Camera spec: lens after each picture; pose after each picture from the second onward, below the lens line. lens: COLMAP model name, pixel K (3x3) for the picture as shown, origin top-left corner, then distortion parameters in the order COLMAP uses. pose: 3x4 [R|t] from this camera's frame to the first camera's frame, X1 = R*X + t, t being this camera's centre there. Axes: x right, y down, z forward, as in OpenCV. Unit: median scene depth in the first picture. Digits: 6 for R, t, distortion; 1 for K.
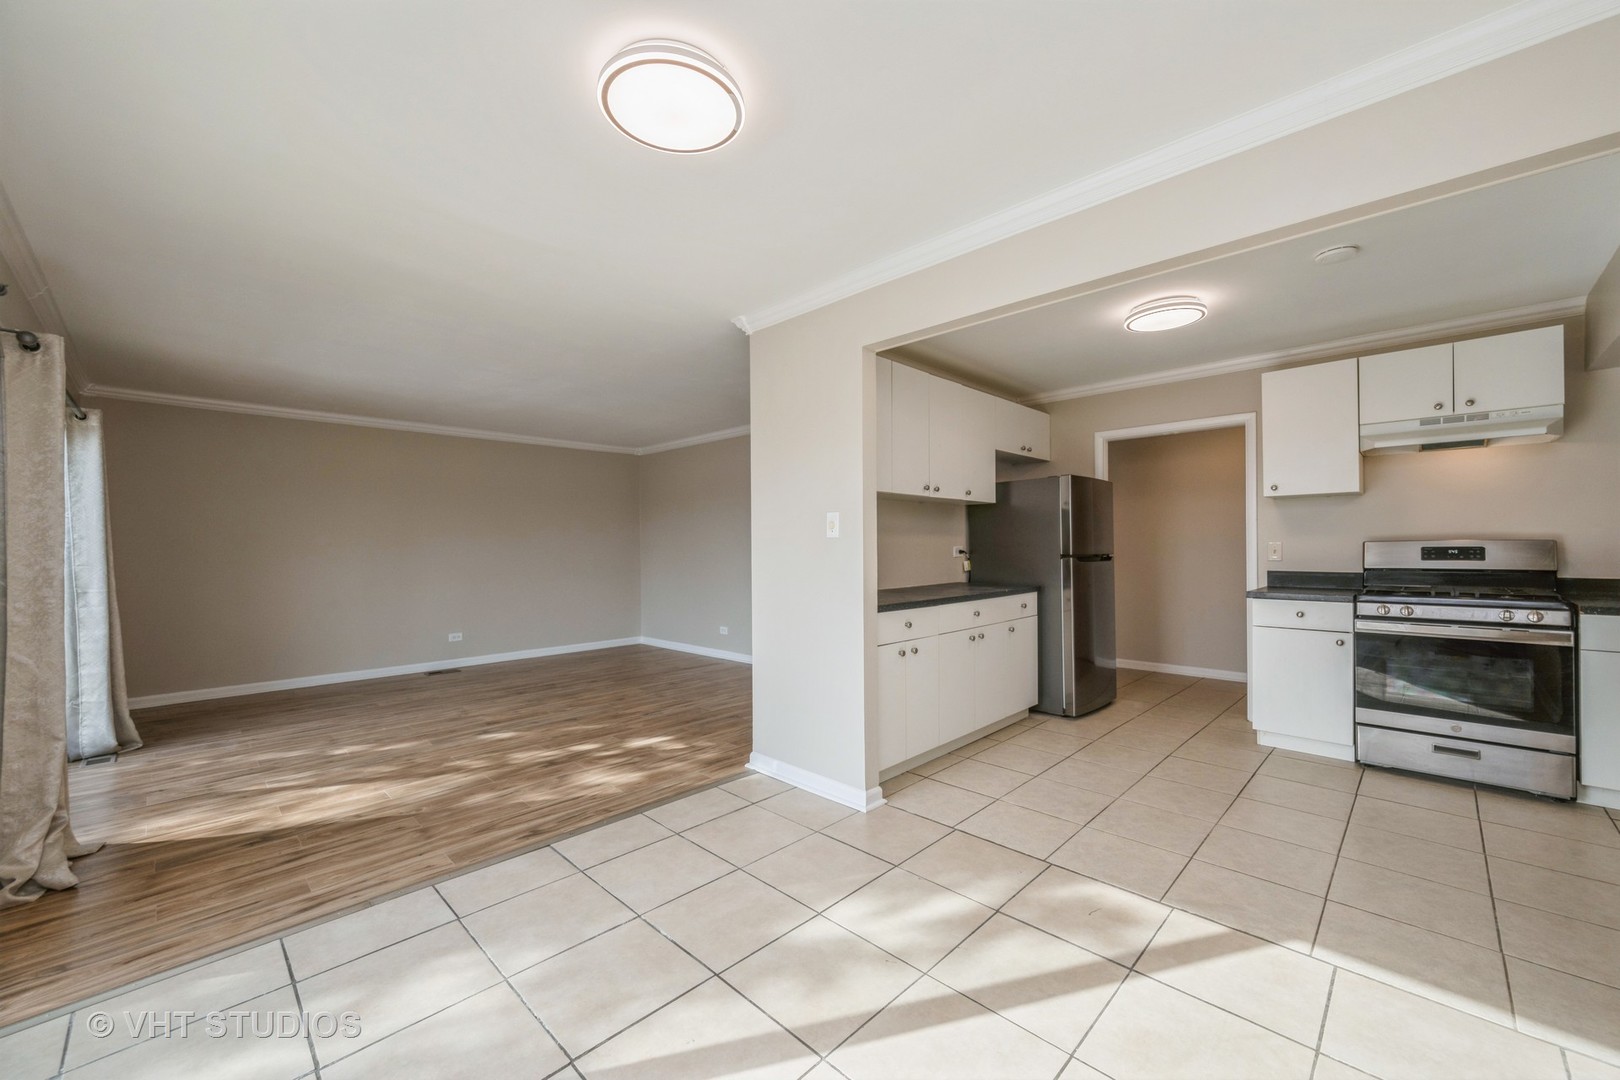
lens RADIAL K [[623.6, 0, 824.7], [0, 623.6, 548.4], [0, 0, 1]] dist [-0.000363, 0.000080]
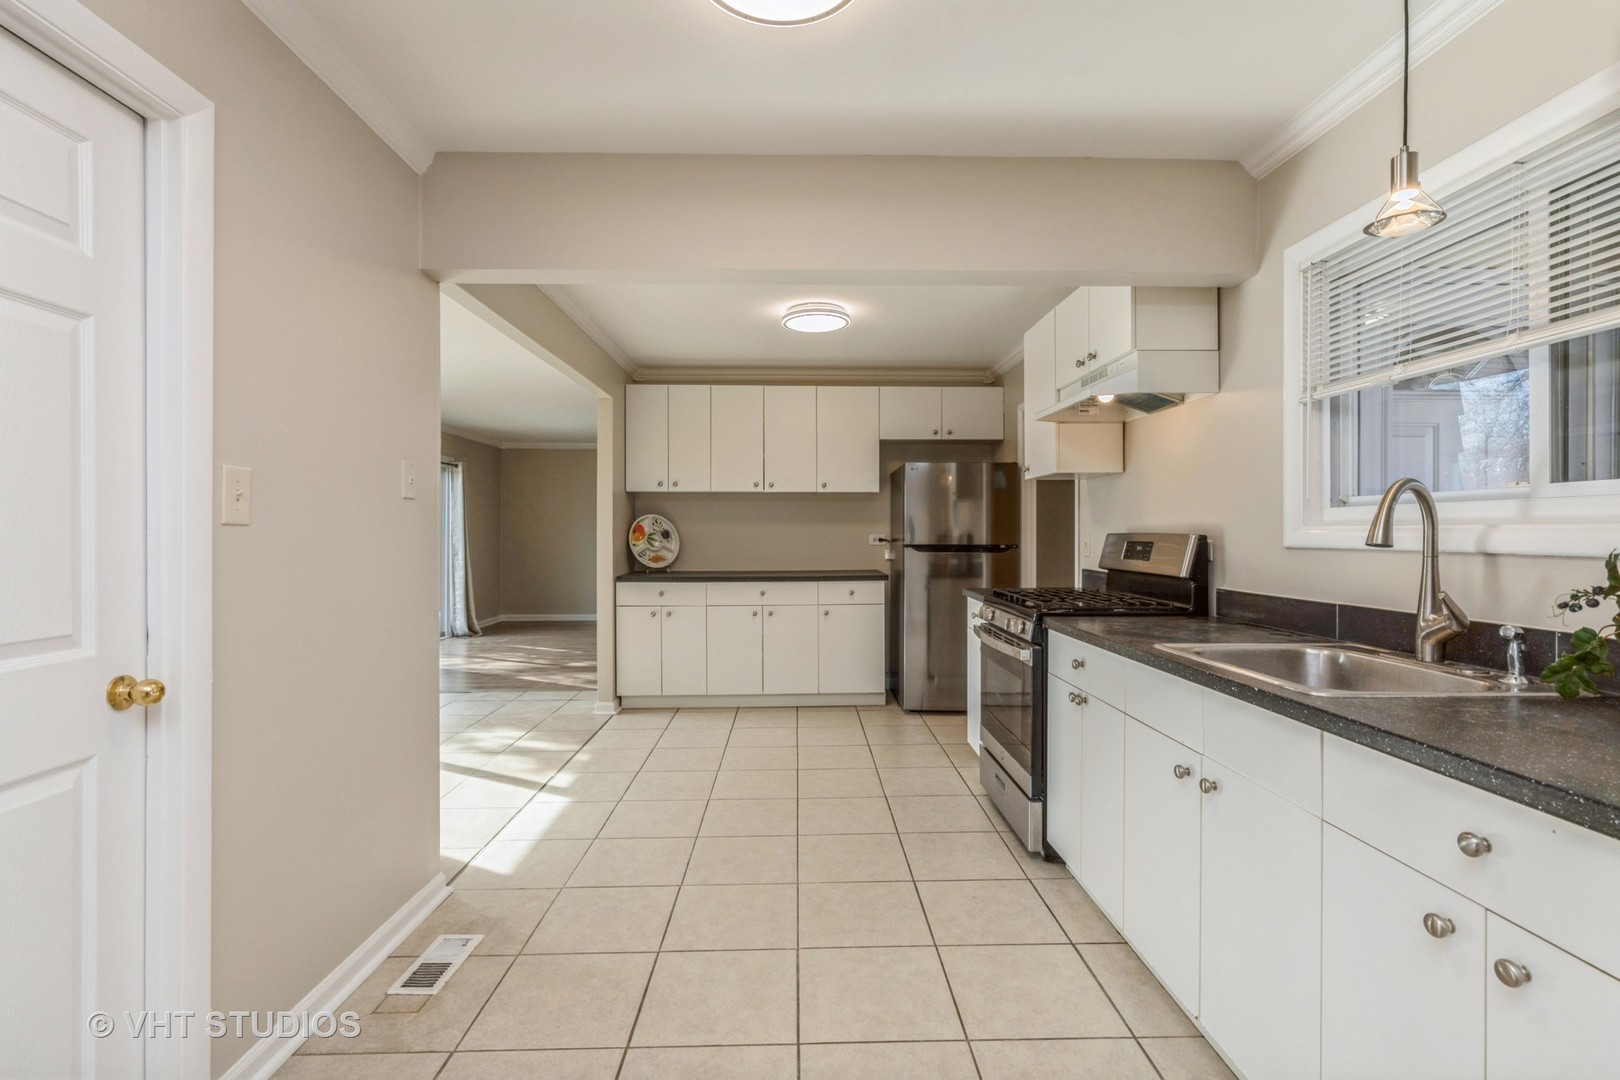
lens RADIAL K [[728.3, 0, 810.0], [0, 728.3, 540.0], [0, 0, 1]] dist [0.000872, 0.000053]
pose [[0.710877, 0.013473, -0.703187, 1.194452], [-0.004926, 0.999887, 0.014178, -0.013270], [0.703299, -0.006615, 0.710864, 0.100509]]
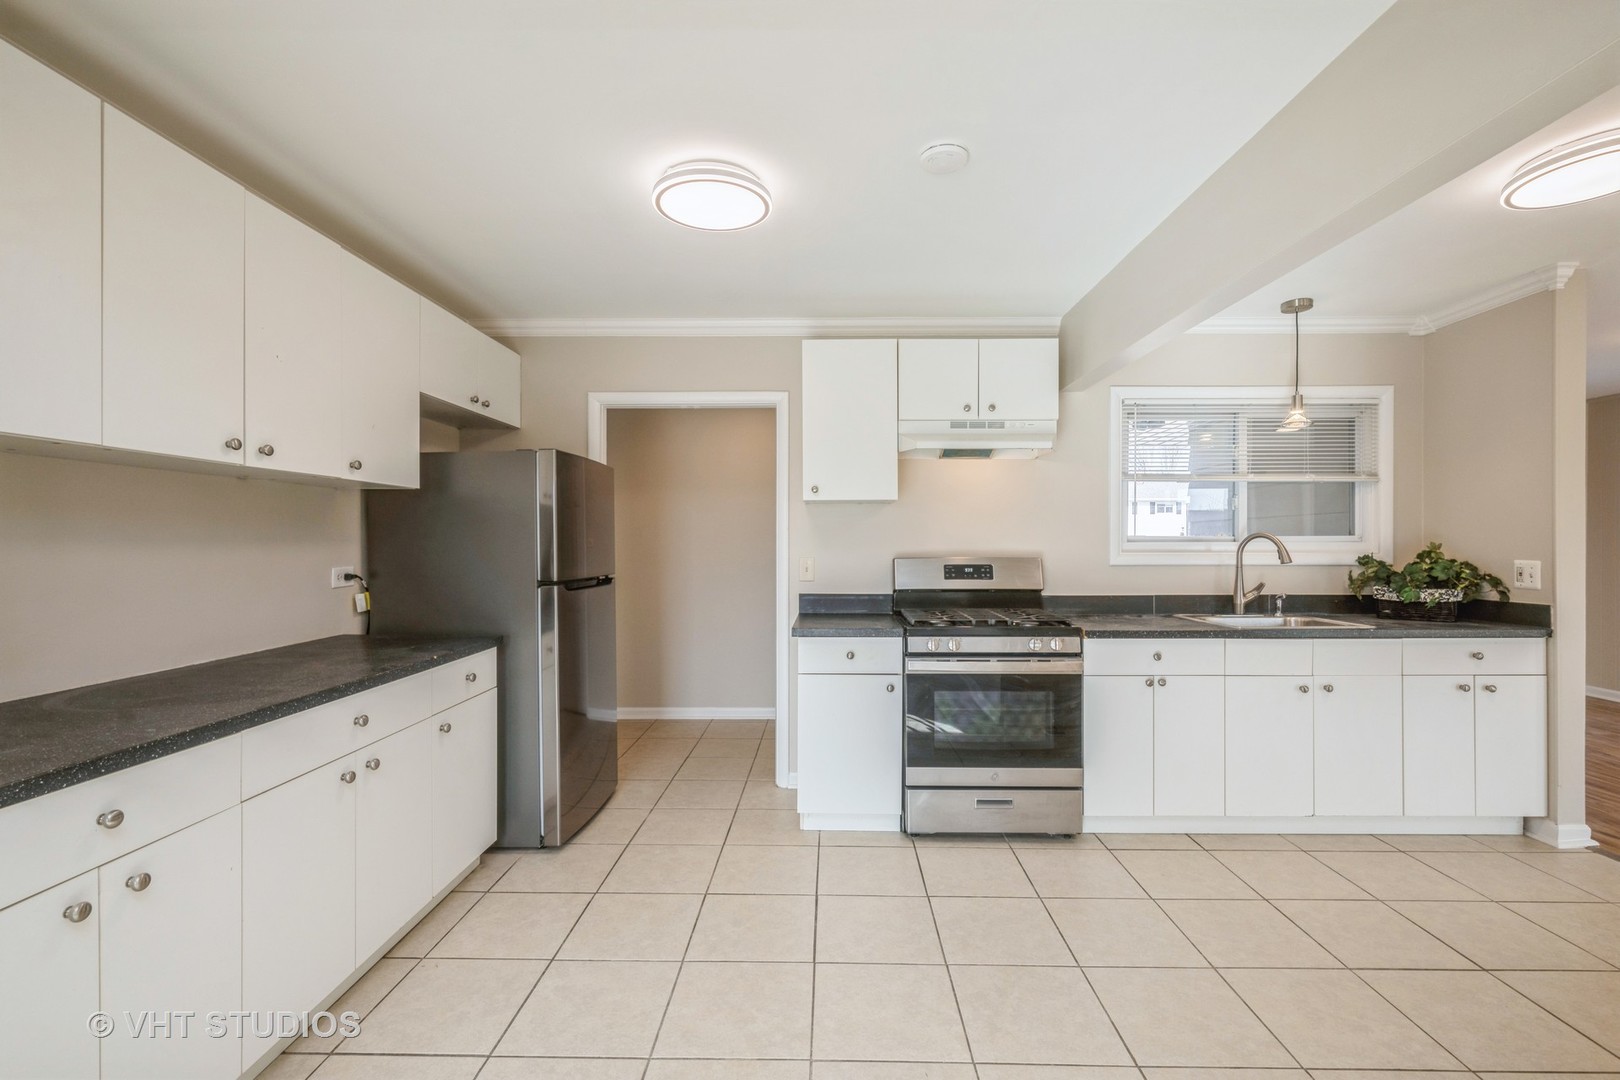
lens RADIAL K [[694.5, 0, 810.0], [0, 694.5, 540.0], [0, 0, 1]] dist [0.000879, 0.000137]
pose [[0.734663, 0.007314, 0.678392, 0.129916], [-0.001545, 0.999957, -0.009108, -0.026258], [-0.678430, 0.005643, 0.734643, 0.366817]]
